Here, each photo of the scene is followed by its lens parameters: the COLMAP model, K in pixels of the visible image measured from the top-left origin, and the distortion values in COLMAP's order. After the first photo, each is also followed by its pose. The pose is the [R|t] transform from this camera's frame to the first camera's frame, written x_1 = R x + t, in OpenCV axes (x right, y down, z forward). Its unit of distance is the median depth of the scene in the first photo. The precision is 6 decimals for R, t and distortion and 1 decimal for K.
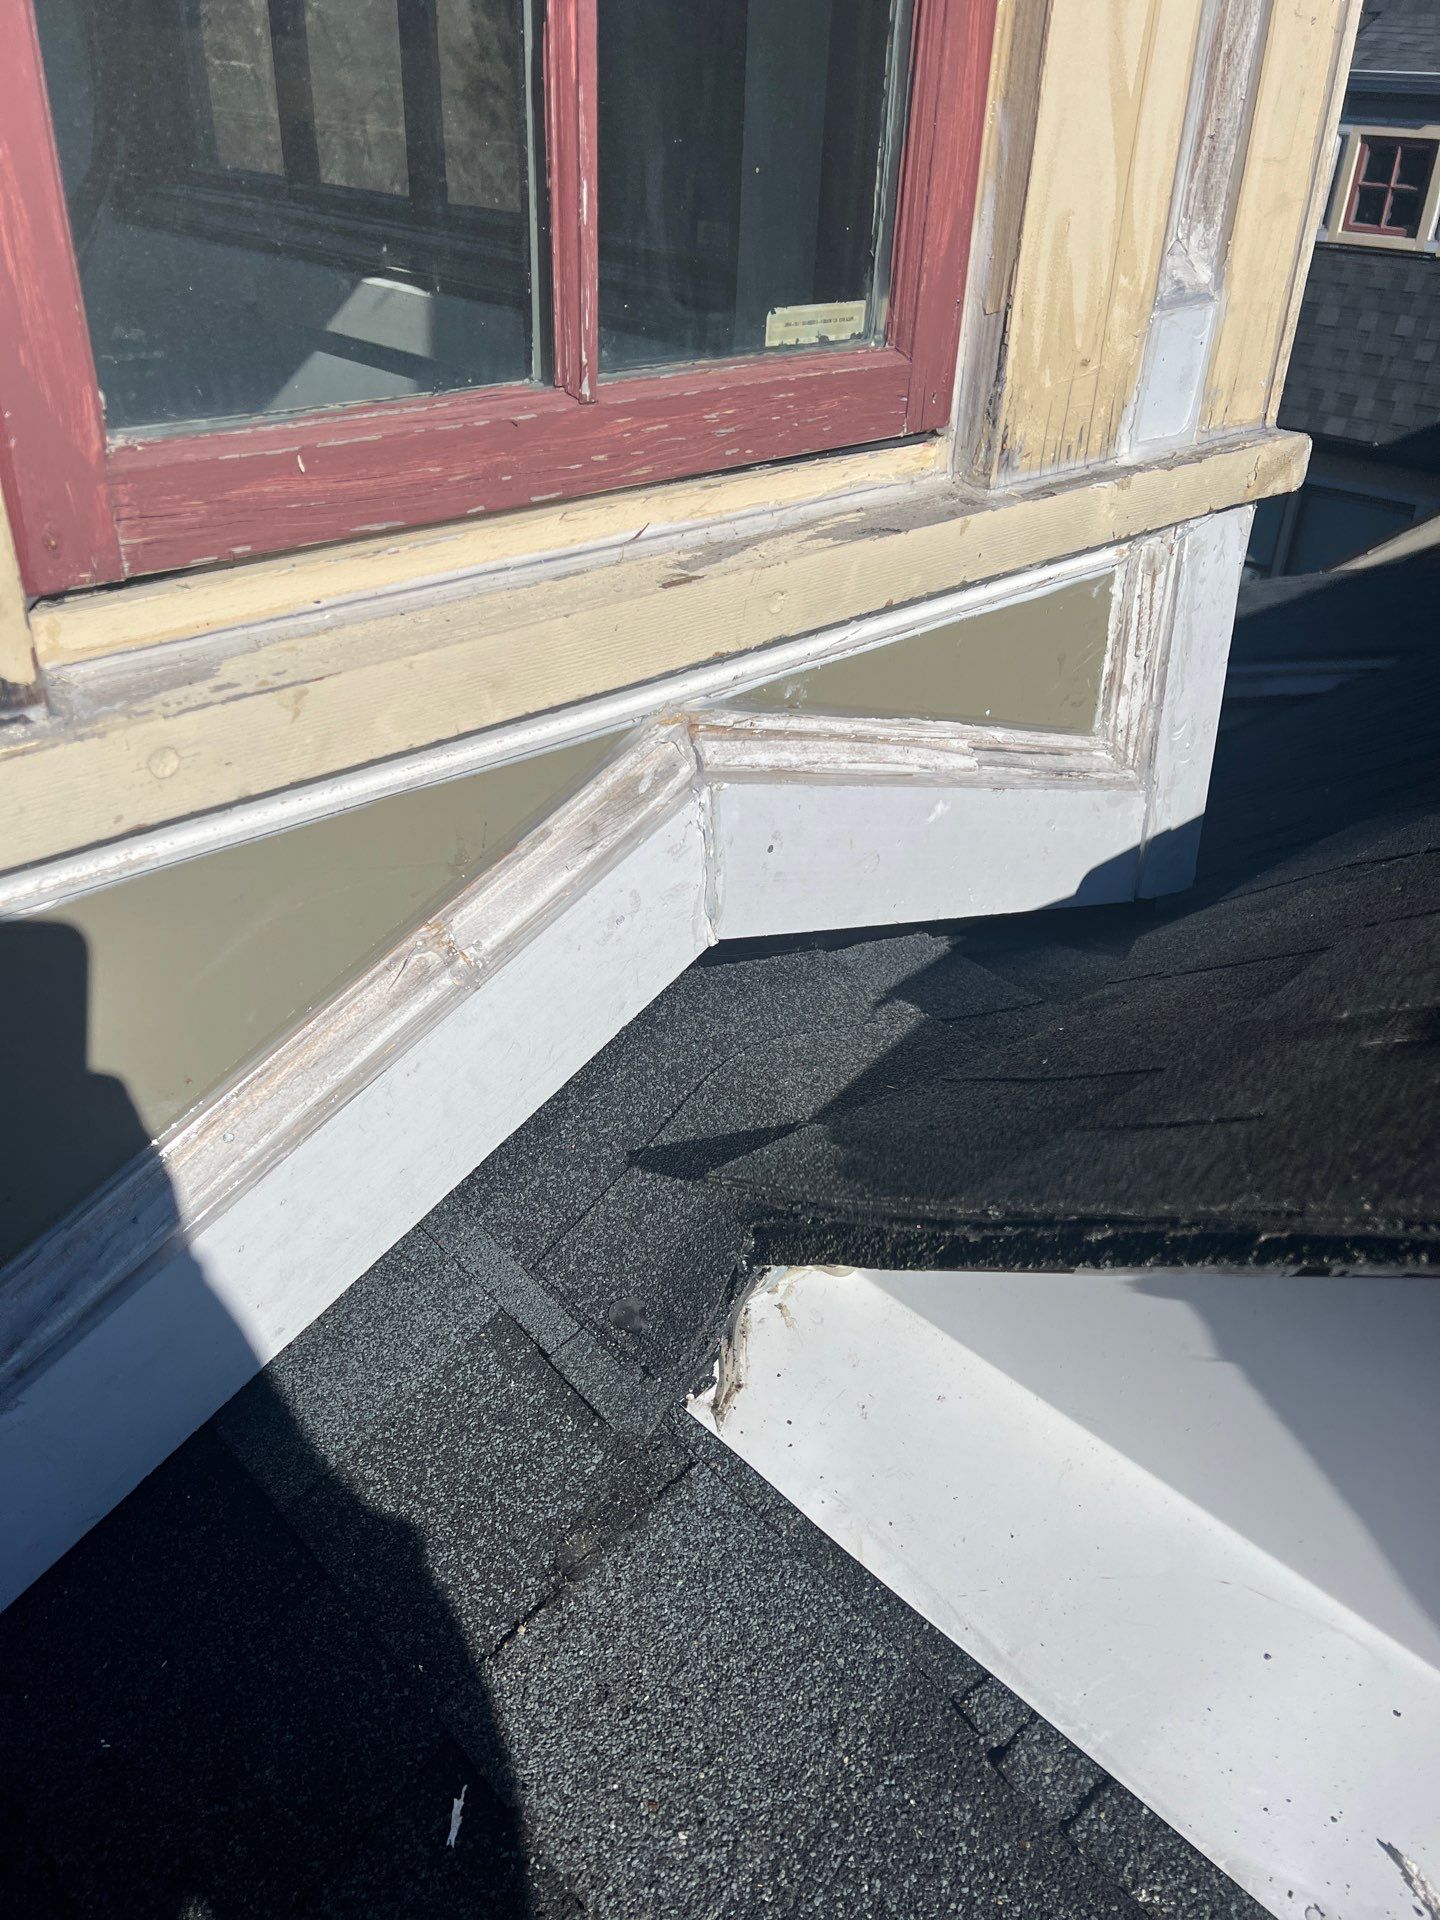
lens RADIAL K [[1465.4, 0, 708.3], [0, 1465.4, 934.9], [0, 0, 1]] dist [0.070476, -0.093262]
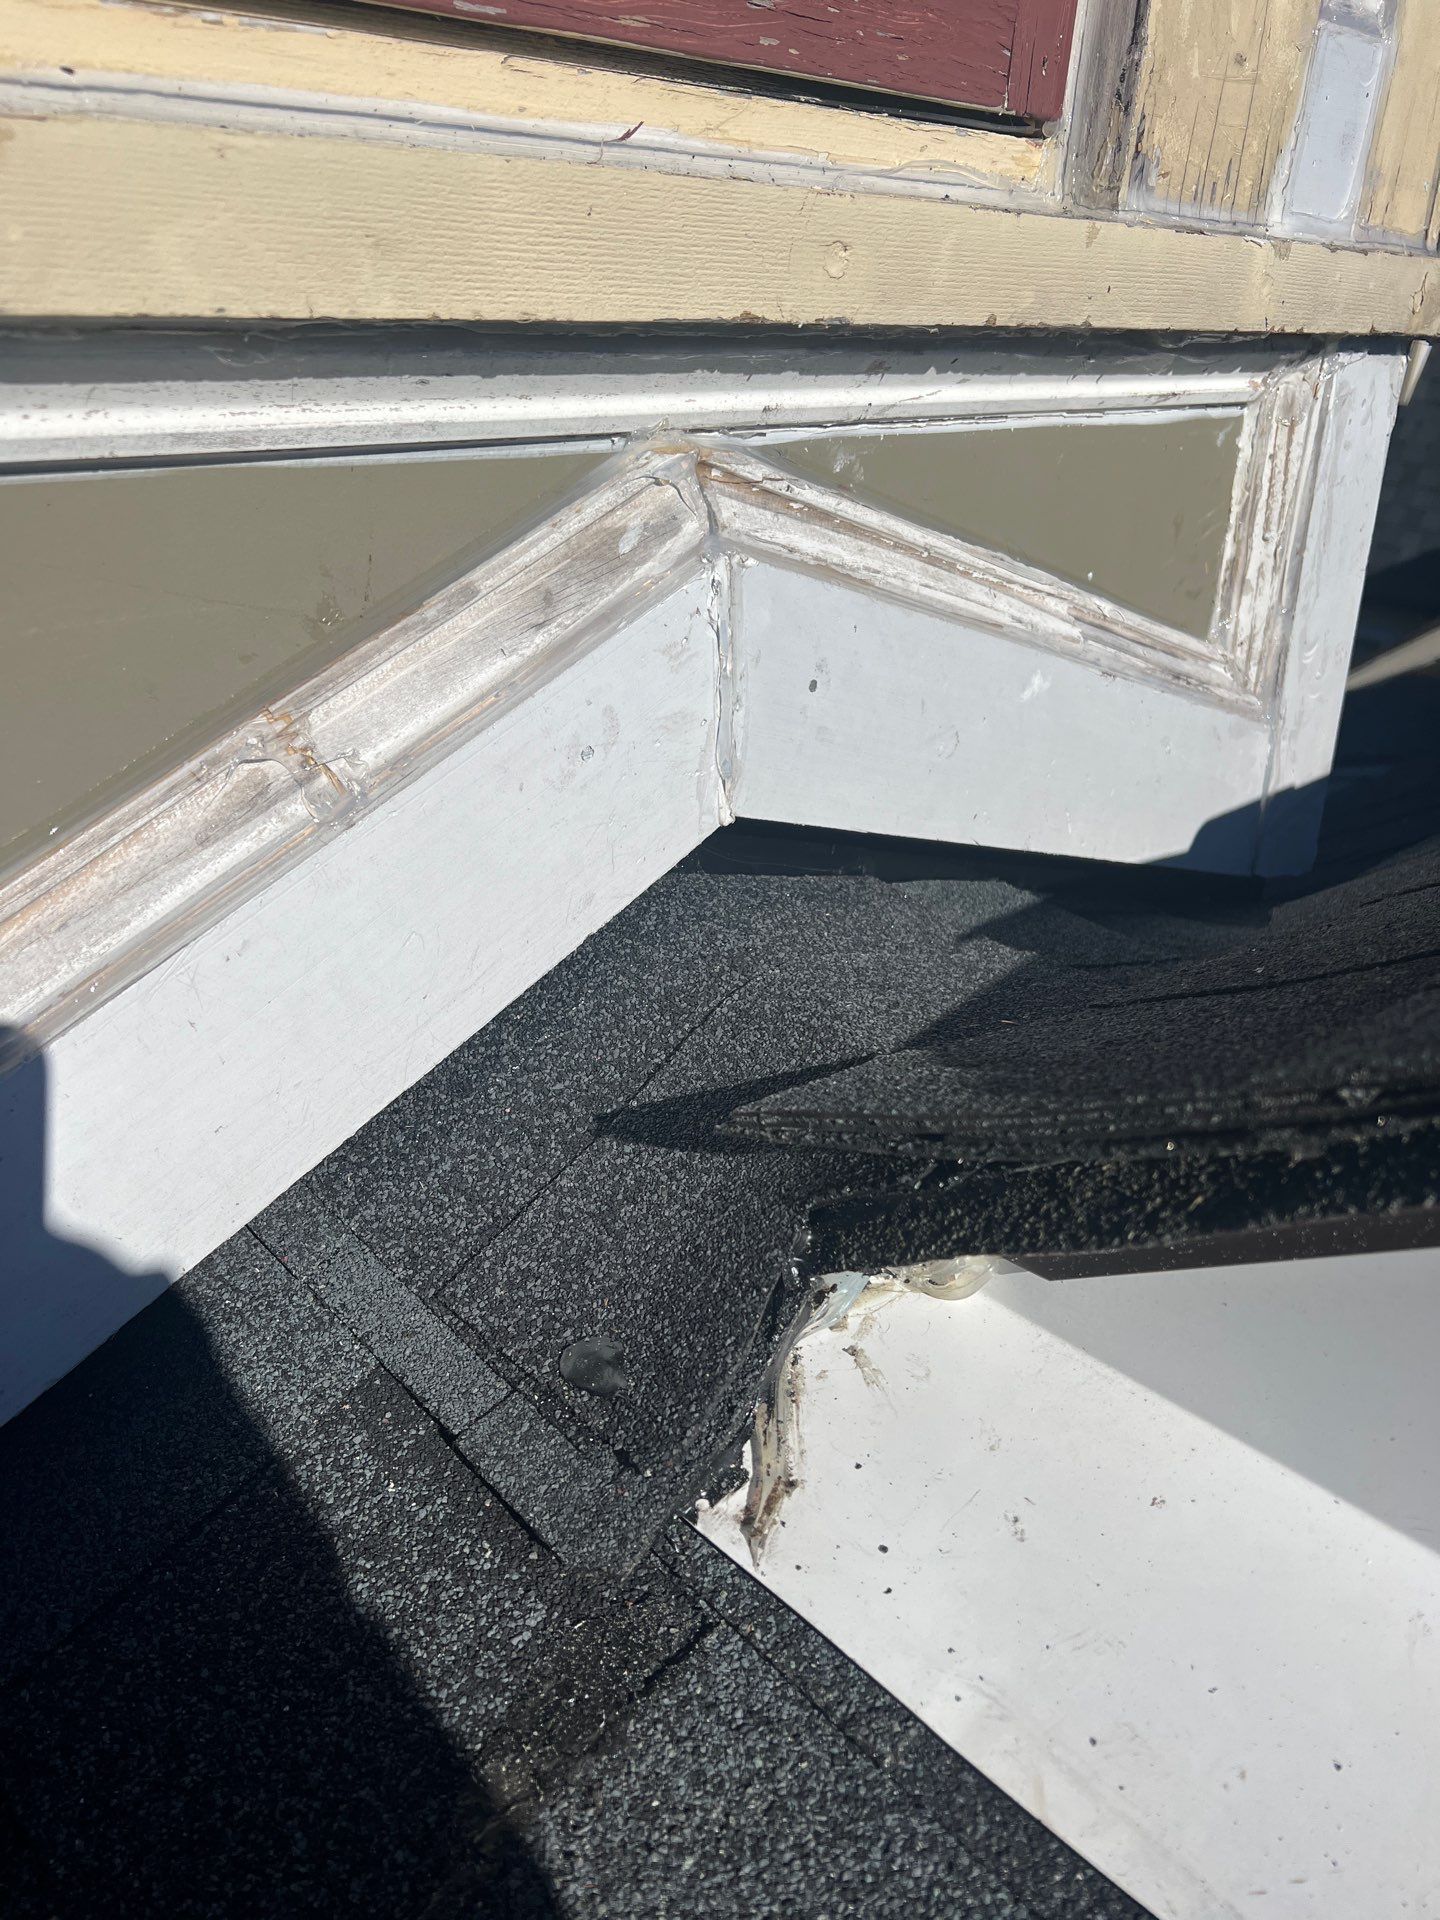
lens RADIAL K [[1465.7, 0, 722.0], [0, 1465.7, 970.3], [0, 0, 1]] dist [0.008968, 0.005240]
pose [[0.999353, 0.009934, 0.034561, -0.022605], [-0.007222, 0.996950, -0.077704, 0.132773], [-0.035228, 0.077404, 0.996377, 0.368655]]
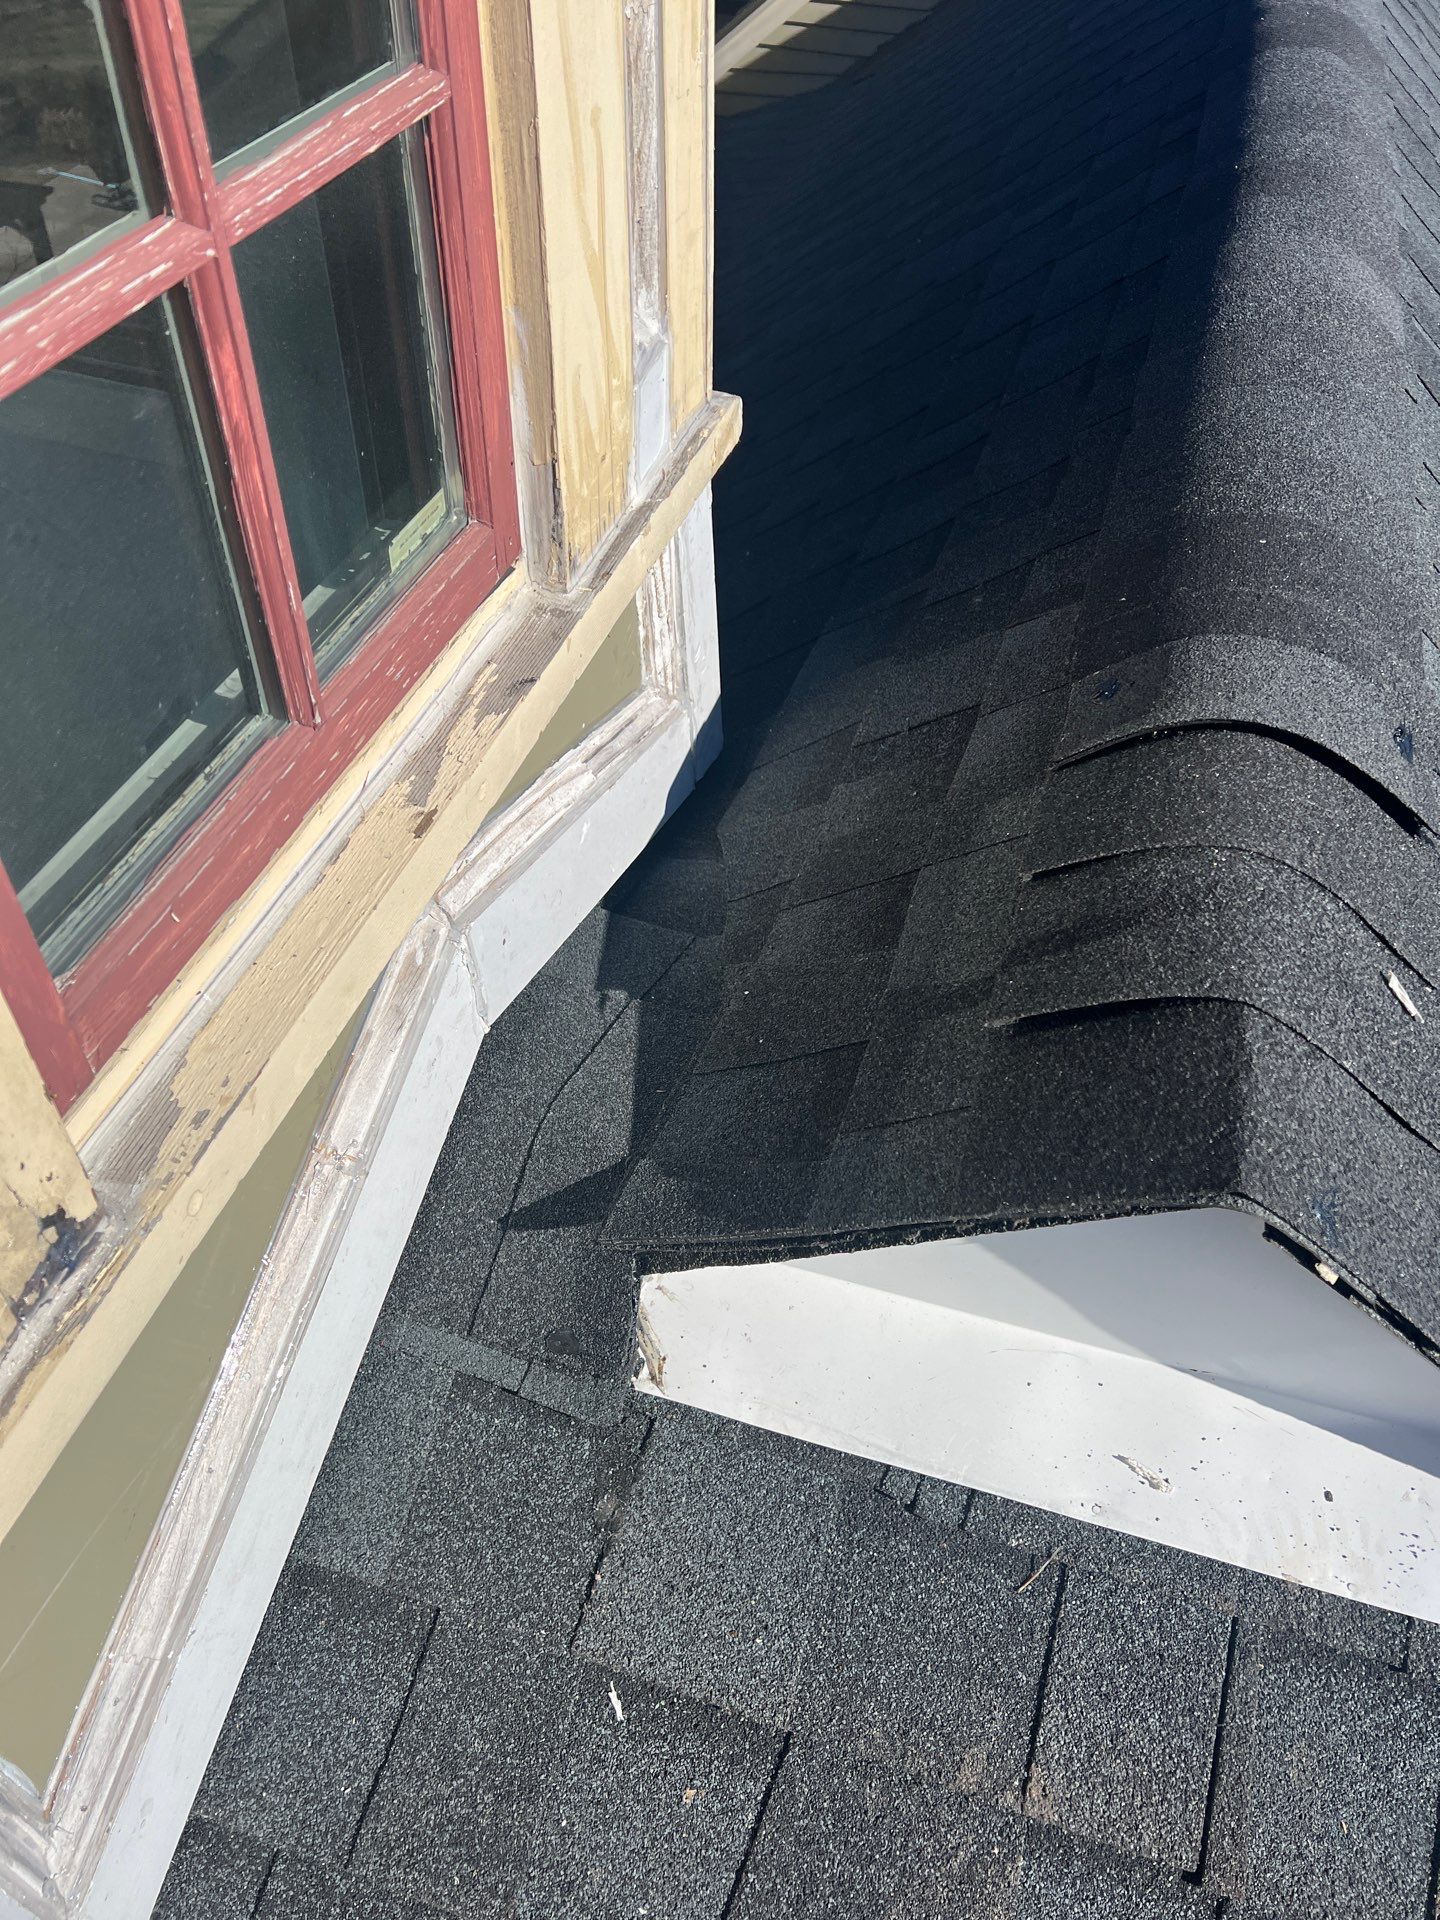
lens RADIAL K [[1475.4, 0, 725.4], [0, 1475.4, 948.2], [0, 0, 1]] dist [0.058621, -0.073844]
pose [[0.870174, -0.359367, 0.337124, -0.231417], [0.254220, 0.913511, 0.317600, -0.431884], [-0.422101, -0.190664, 0.886272, -0.197322]]
